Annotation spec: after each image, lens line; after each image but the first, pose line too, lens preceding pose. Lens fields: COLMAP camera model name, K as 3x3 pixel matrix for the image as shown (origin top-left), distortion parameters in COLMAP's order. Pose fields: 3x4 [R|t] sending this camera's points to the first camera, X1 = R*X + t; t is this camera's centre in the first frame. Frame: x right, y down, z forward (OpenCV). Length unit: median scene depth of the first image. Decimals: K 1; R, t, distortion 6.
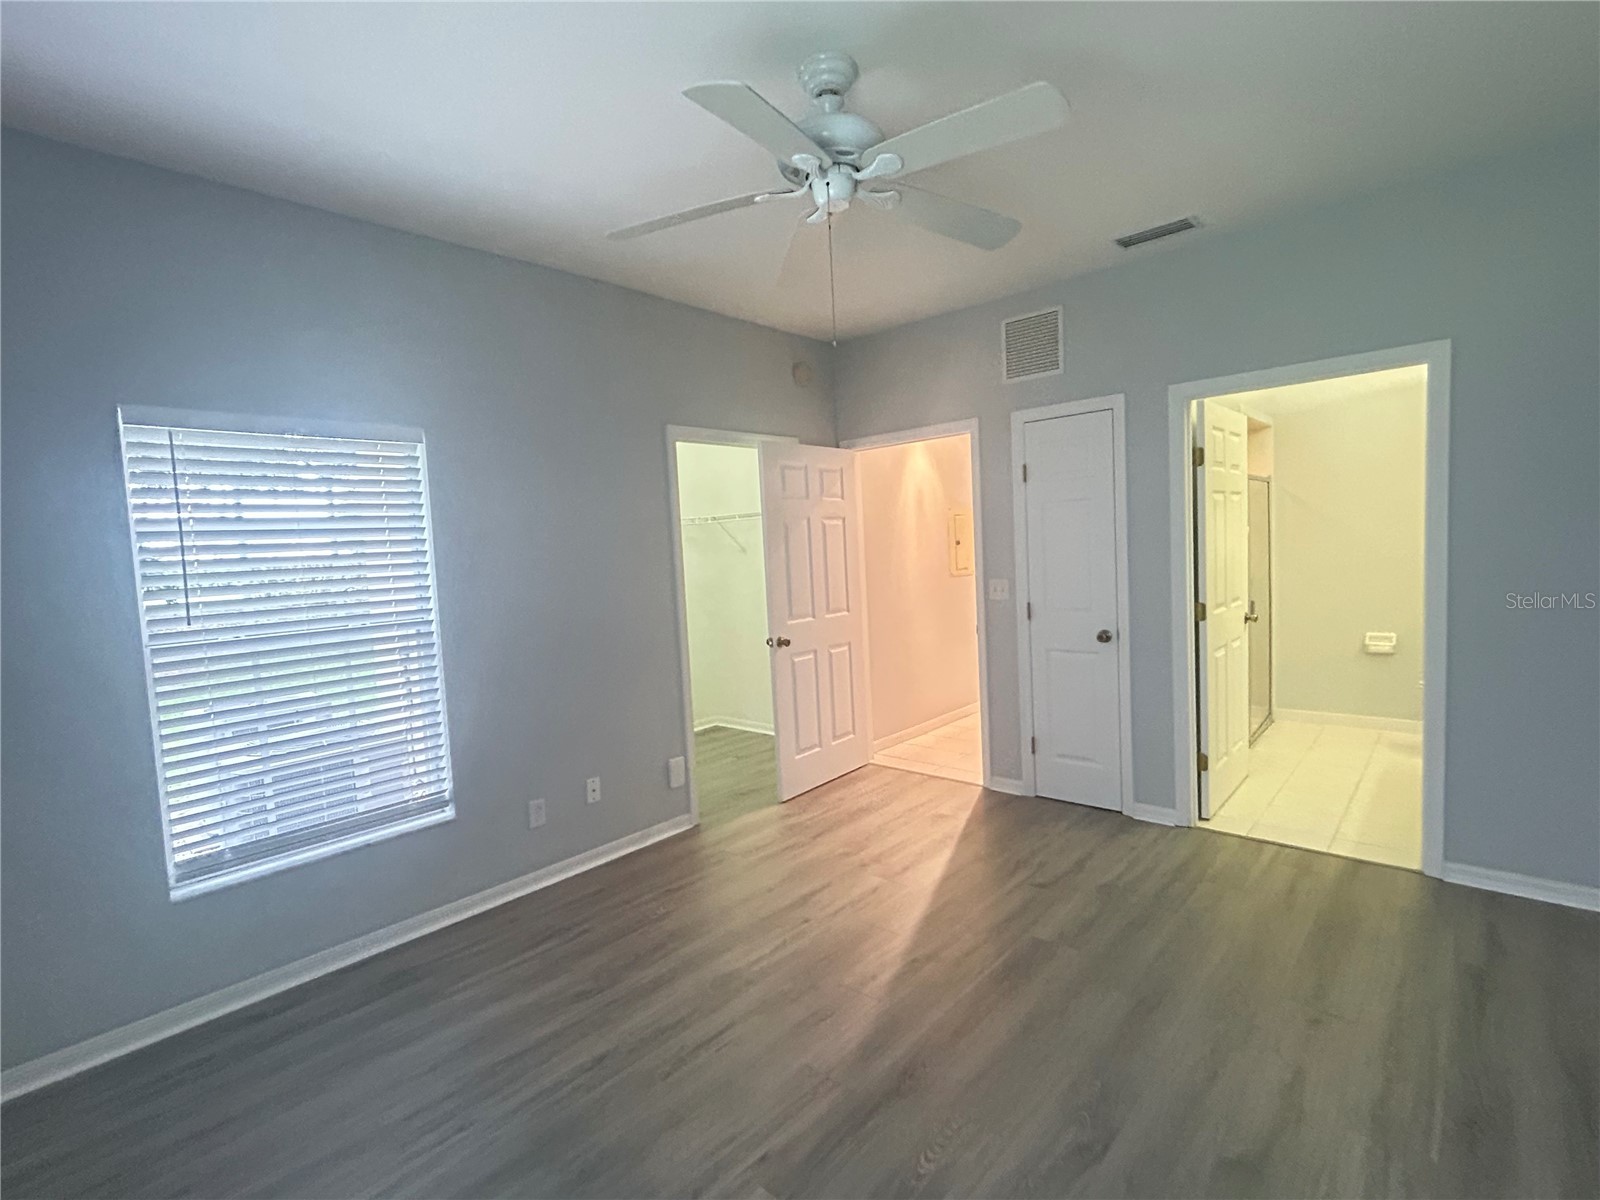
lens RADIAL K [[749.5, 0, 800.9], [0, 749.5, 601.9], [0, 0, 1]] dist [-0.000490, -0.000199]
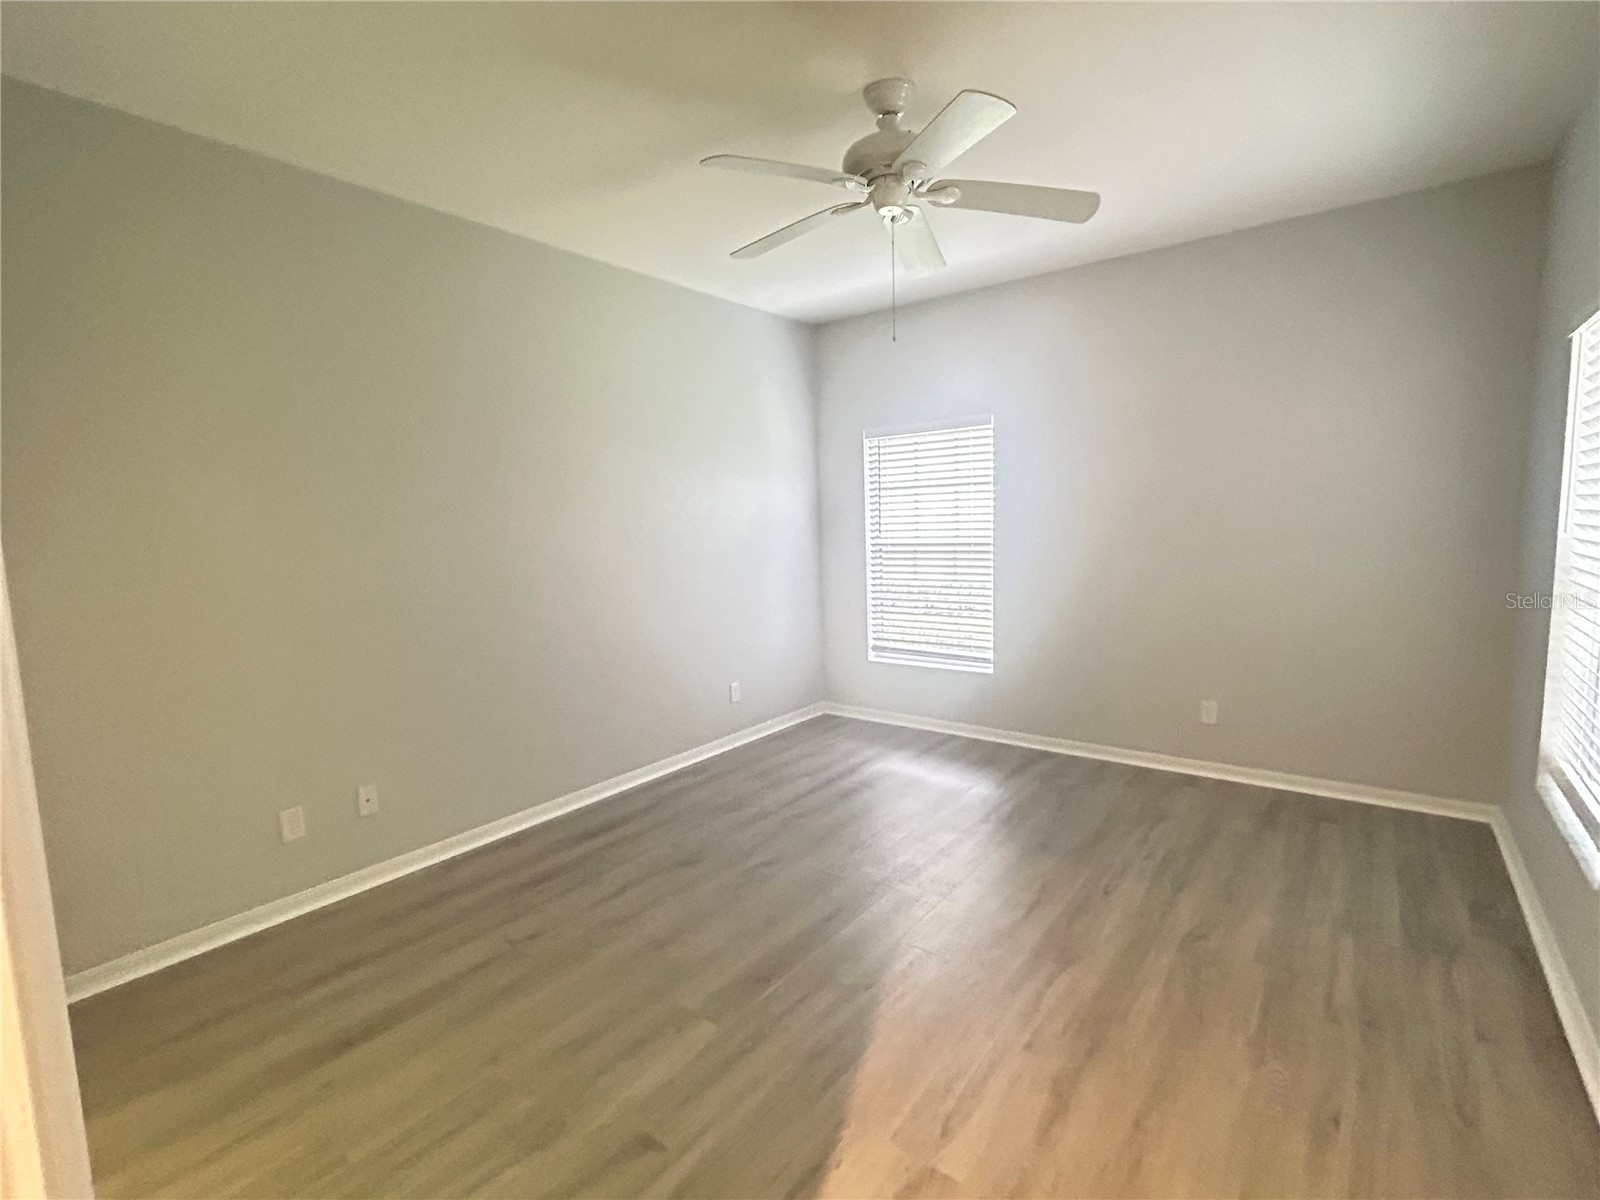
lens RADIAL K [[749.5, 0, 796.7], [0, 749.5, 597.5], [0, 0, 1]] dist [-0.000490, -0.000199]
pose [[-0.993162, 0.087597, -0.077181, 0.245237], [0.072740, 0.981373, 0.177807, -0.118979], [0.091318, 0.170977, -0.981034, 1.658420]]
